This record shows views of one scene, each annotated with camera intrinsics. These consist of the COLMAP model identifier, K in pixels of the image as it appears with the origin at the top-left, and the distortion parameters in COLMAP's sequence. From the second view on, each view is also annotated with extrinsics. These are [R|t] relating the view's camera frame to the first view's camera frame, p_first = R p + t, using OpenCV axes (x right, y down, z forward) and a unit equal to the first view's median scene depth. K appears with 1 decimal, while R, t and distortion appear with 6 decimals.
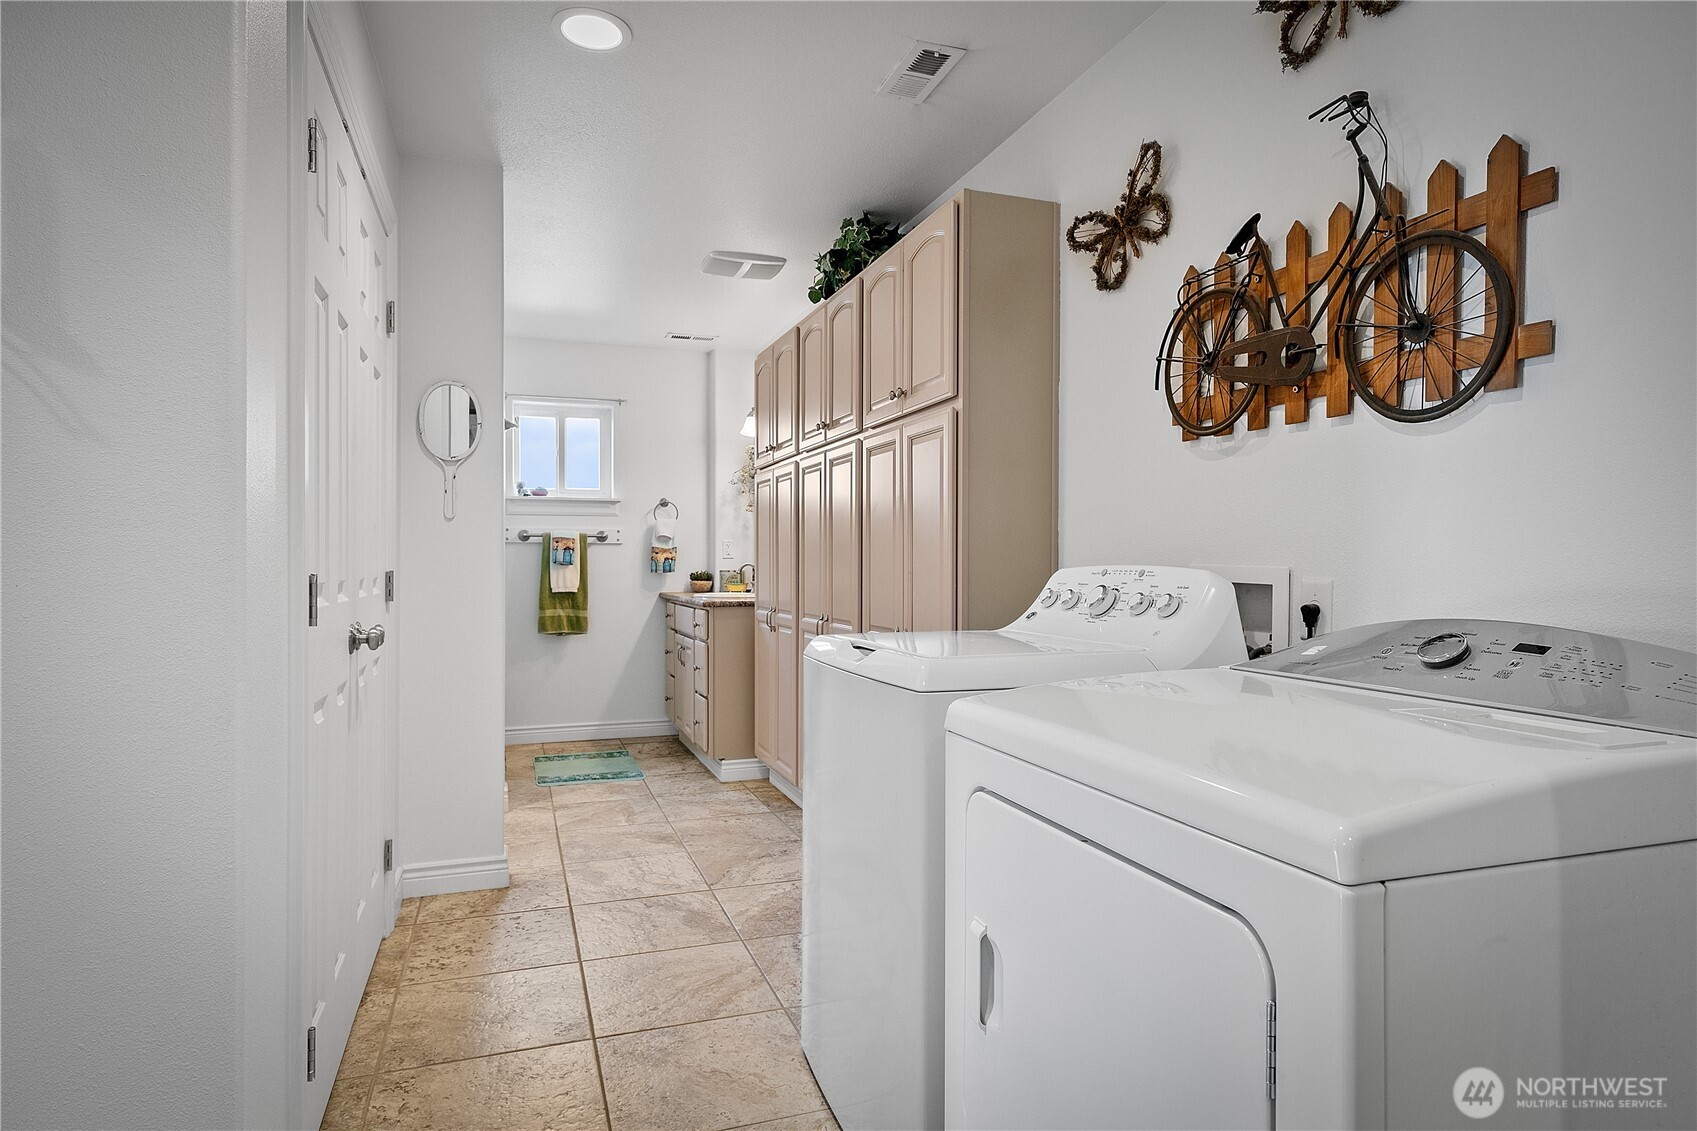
lens RADIAL K [[970.2, 0, 851.8], [0, 970.2, 569.4], [0, 0, 1]] dist [0.003650, -0.000270]
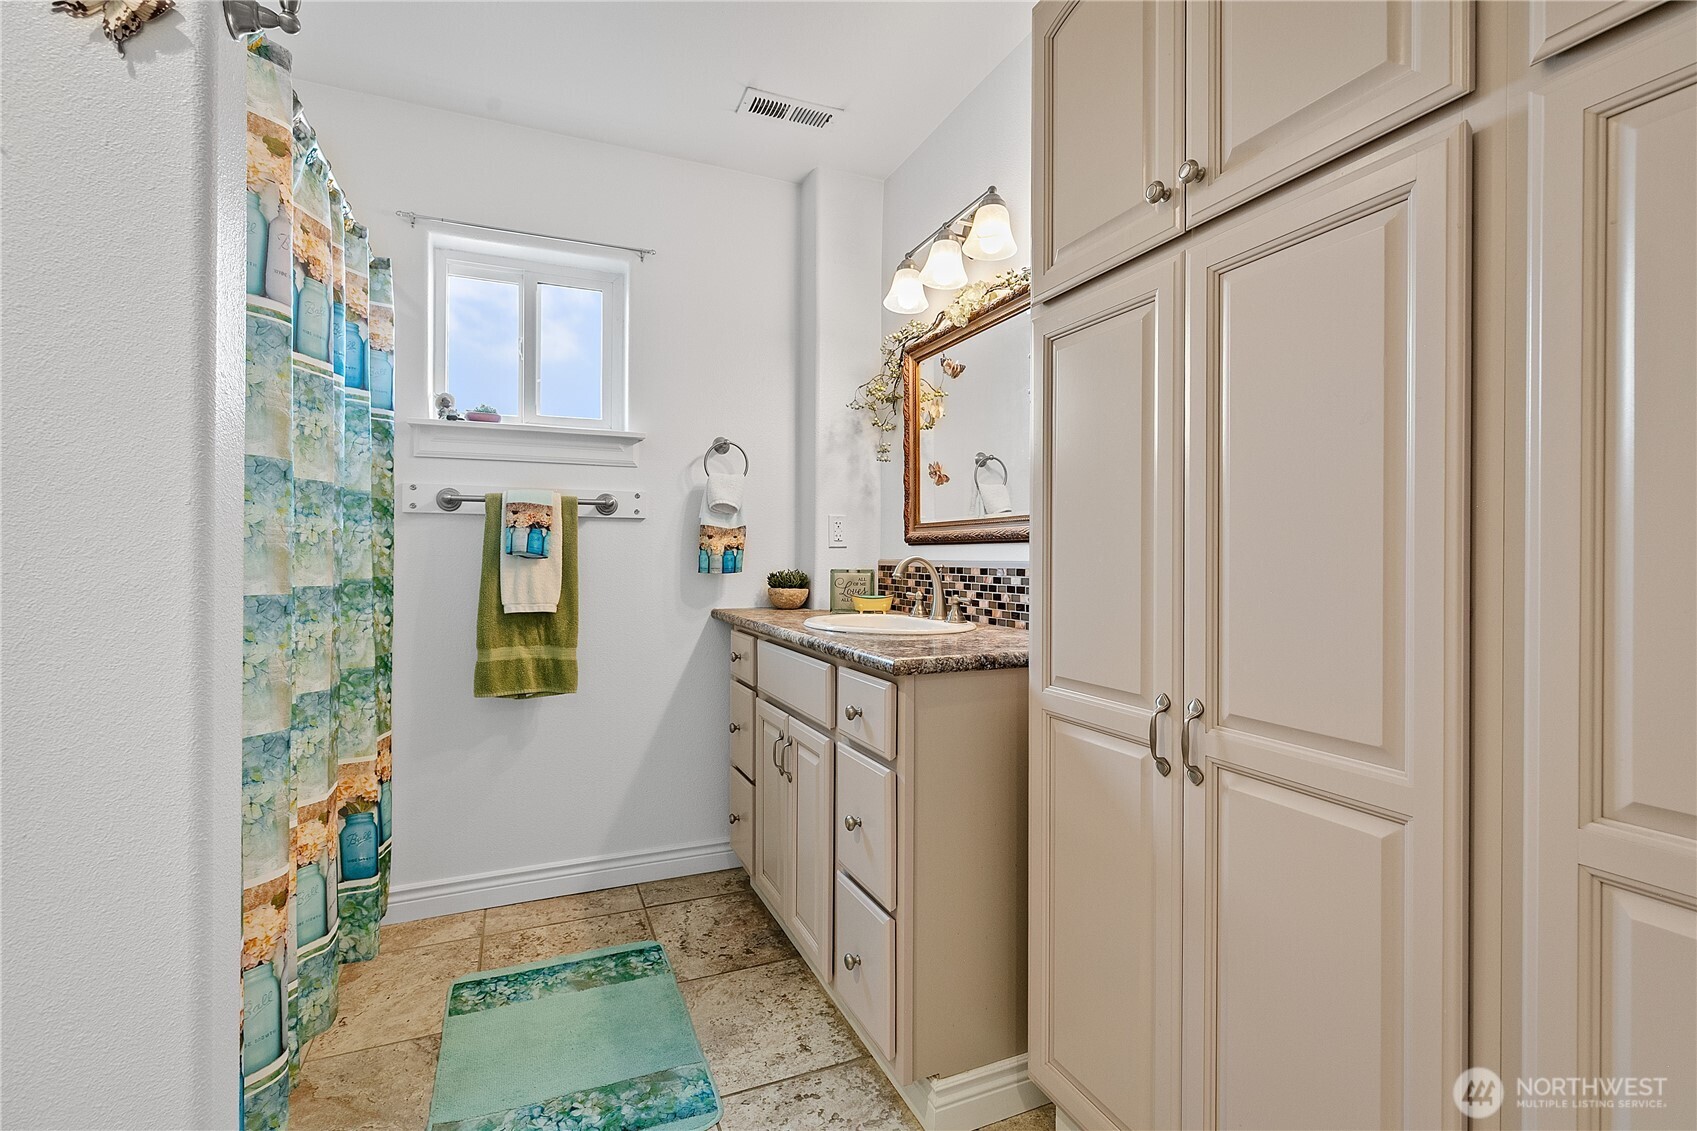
lens RADIAL K [[772.9, 0, 844.5], [0, 772.9, 555.8], [0, 0, 1]] dist [0.001674, -0.000266]
pose [[0.998152, 0.005482, 0.060525, -0.155928], [-0.005069, 0.999963, -0.006975, -0.003851], [-0.060561, 0.006656, 0.998142, 0.582578]]
